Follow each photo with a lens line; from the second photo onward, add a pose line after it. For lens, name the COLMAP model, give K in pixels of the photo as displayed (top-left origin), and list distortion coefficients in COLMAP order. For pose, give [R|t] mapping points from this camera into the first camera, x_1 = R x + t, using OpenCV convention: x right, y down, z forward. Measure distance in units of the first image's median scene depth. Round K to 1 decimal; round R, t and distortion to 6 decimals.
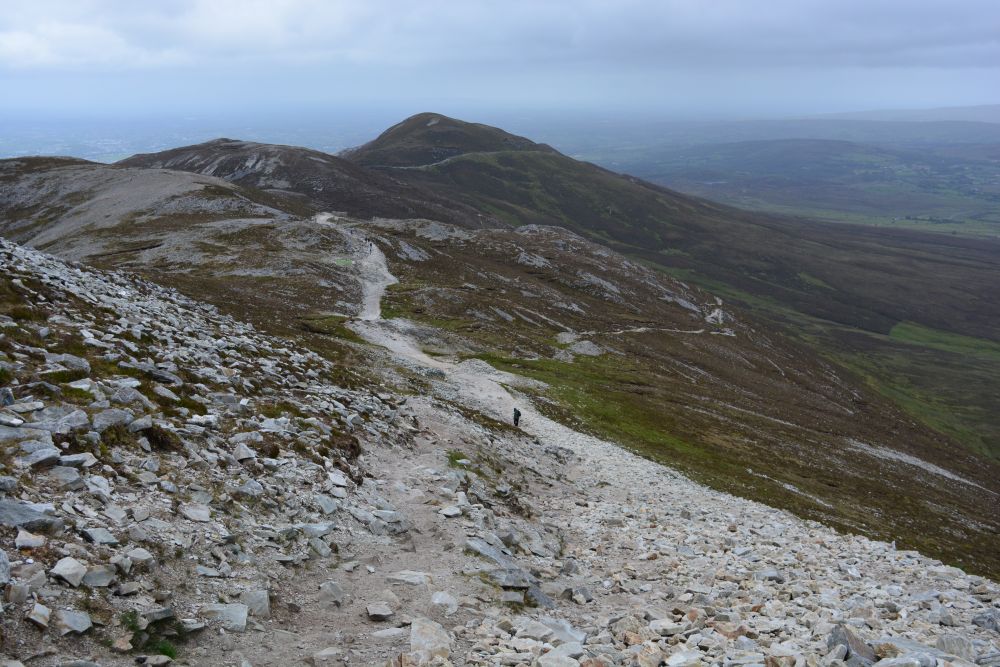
lens RADIAL K [[1116.9, 0, 503.2], [0, 1116.9, 336.3], [0, 0, 1]] dist [-0.035699, 0.000000]
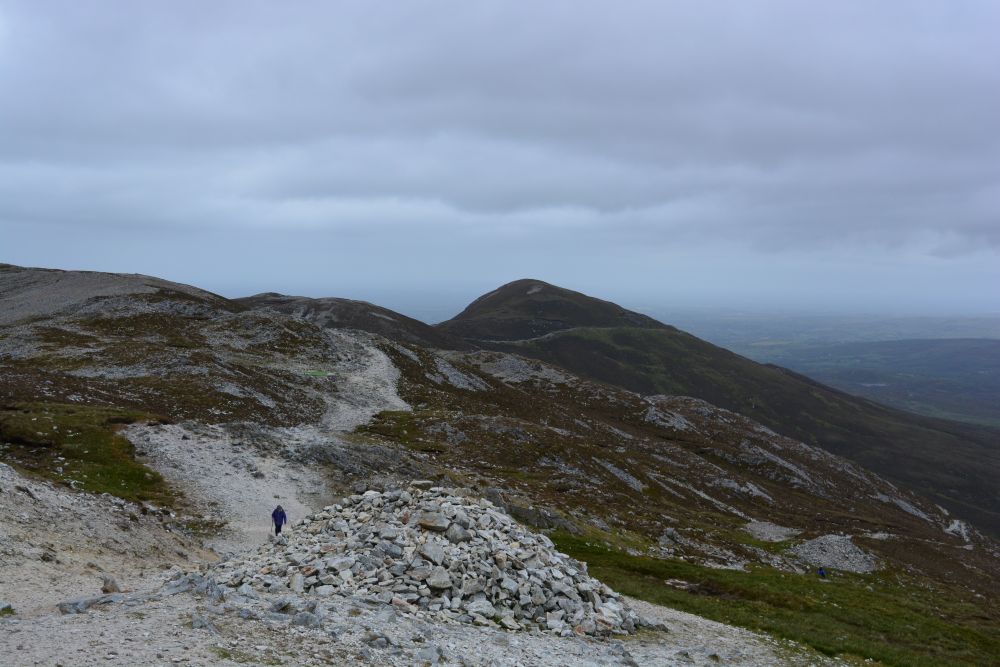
lens RADIAL K [[1291.0, 0, 503.2], [0, 1291.0, 335.9], [0, 0, 1]] dist [-0.036945, 0.000000]
pose [[0.995561, 0.030678, -0.088982, -0.000579], [-0.045453, 0.984550, -0.169099, 0.002759], [0.082420, 0.172393, 0.981574, 0.086902]]
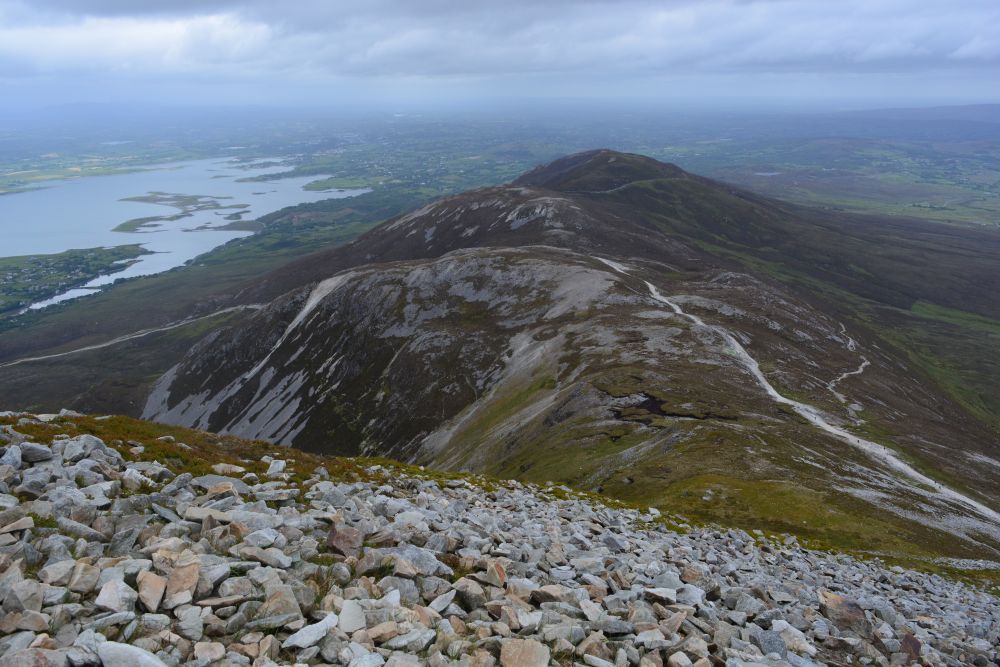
lens RADIAL K [[774.7, 0, 500.1], [0, 774.7, 332.3], [0, 0, 1]] dist [-0.022963, 0.011682]
pose [[0.991919, 0.032568, -0.122625, -0.090343], [-0.021338, 0.995548, 0.091805, -0.052294], [0.125069, -0.088446, 0.988198, -0.150846]]
